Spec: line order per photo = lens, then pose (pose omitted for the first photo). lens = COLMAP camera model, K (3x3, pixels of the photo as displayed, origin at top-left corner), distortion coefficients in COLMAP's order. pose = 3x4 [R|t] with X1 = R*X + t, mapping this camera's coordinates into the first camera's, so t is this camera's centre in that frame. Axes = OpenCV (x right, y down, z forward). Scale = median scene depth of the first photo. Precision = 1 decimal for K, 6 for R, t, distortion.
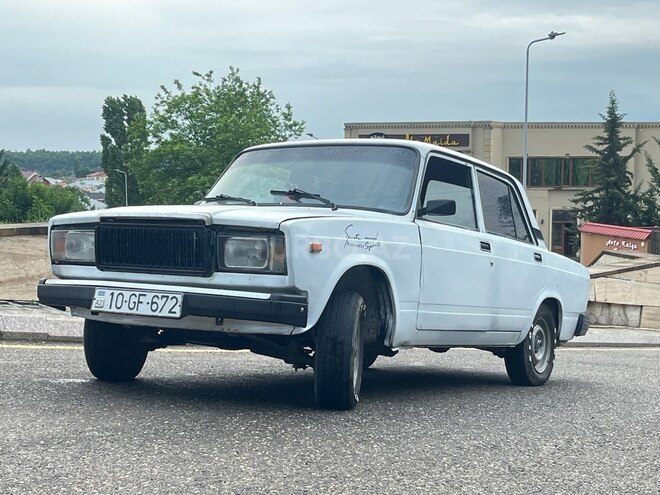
lens RADIAL K [[1058.8, 0, 335.4], [0, 1058.8, 247.7], [0, 0, 1]] dist [0.072825, 0.000000]
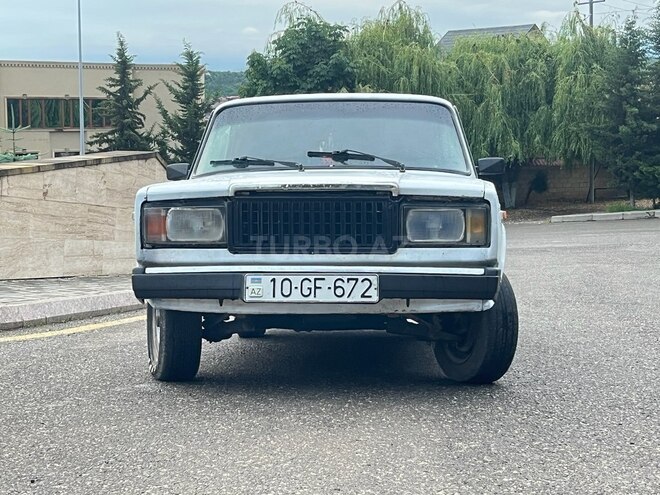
lens RADIAL K [[1058.8, 0, 327.1], [0, 1058.8, 247.5], [0, 0, 1]] dist [0.072825, 0.000000]
pose [[0.884215, -0.059818, 0.463235, -0.542564], [0.034003, 0.997378, 0.063888, -0.034198], [-0.465842, -0.040739, 0.883930, 0.219703]]
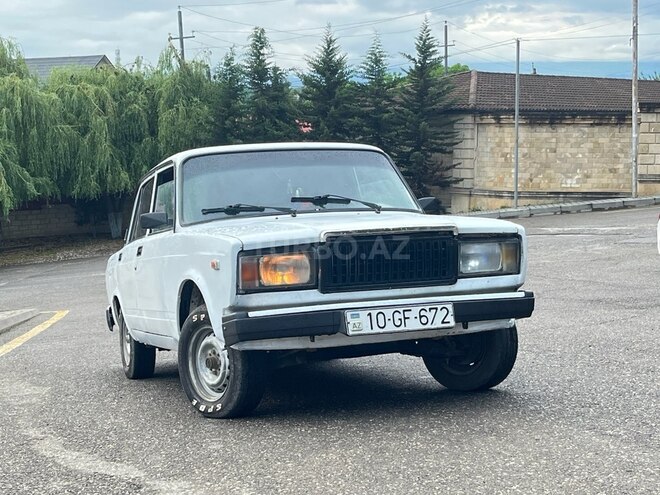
lens RADIAL K [[1058.8, 0, 330.9], [0, 1058.8, 251.2], [0, 0, 1]] dist [0.072825, 0.000000]
pose [[0.623491, -0.089254, 0.776719, -0.934717], [0.066402, 0.995918, 0.061140, -0.071755], [-0.779005, 0.013455, 0.626873, 0.408031]]
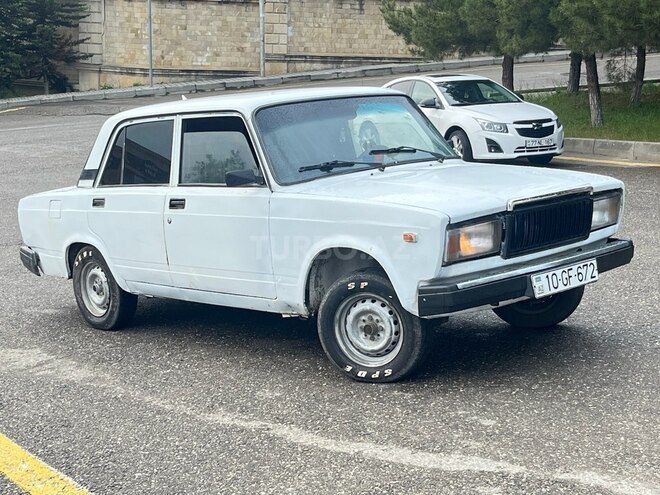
lens RADIAL K [[1058.8, 0, 329.7], [0, 1058.8, 242.8], [0, 0, 1]] dist [0.072825, 0.000000]
pose [[0.267514, -0.206478, 0.941171, -1.173870], [0.049754, 0.978428, 0.200510, -0.195732], [-0.962269, -0.006812, 0.272016, 0.887773]]
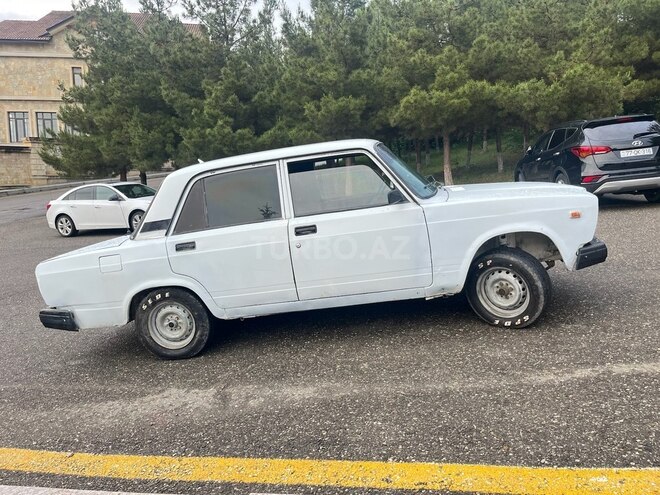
lens RADIAL K [[500.5, 0, 326.9], [0, 500.5, 245.2], [0, 0, 1]] dist [0.022586, 0.002600]
pose [[-0.414648, -0.144156, 0.898491, -0.718196], [0.074868, 0.978621, 0.191563, -0.117110], [-0.906897, 0.146700, -0.394990, 1.615038]]
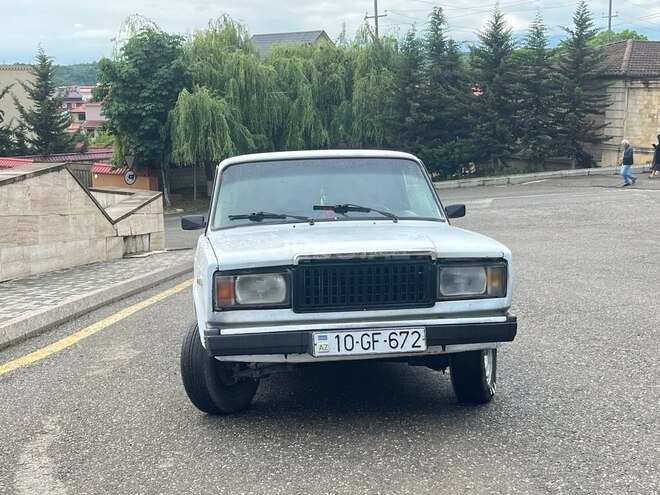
lens RADIAL K [[860.5, 0, 321.4], [0, 860.5, 244.6], [0, 0, 1]] dist [0.043521, 0.000000]
pose [[0.777562, -0.116223, 0.617972, -0.683511], [0.058872, 0.991909, 0.112474, -0.129018], [-0.626044, -0.051074, 0.778113, 0.370044]]
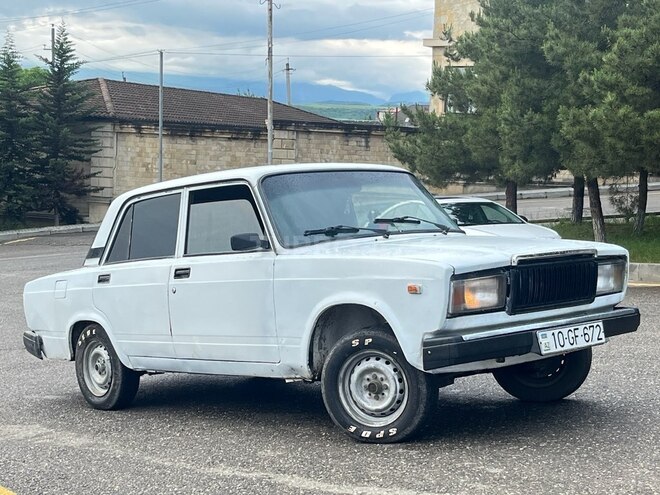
lens RADIAL K [[1058.8, 0, 328.3], [0, 1058.8, 251.0], [0, 0, 1]] dist [0.072825, 0.000000]
pose [[0.274843, -0.084587, 0.957761, -1.185497], [0.044144, 0.996182, 0.075312, -0.116582], [-0.960475, 0.021580, 0.277527, 0.887103]]
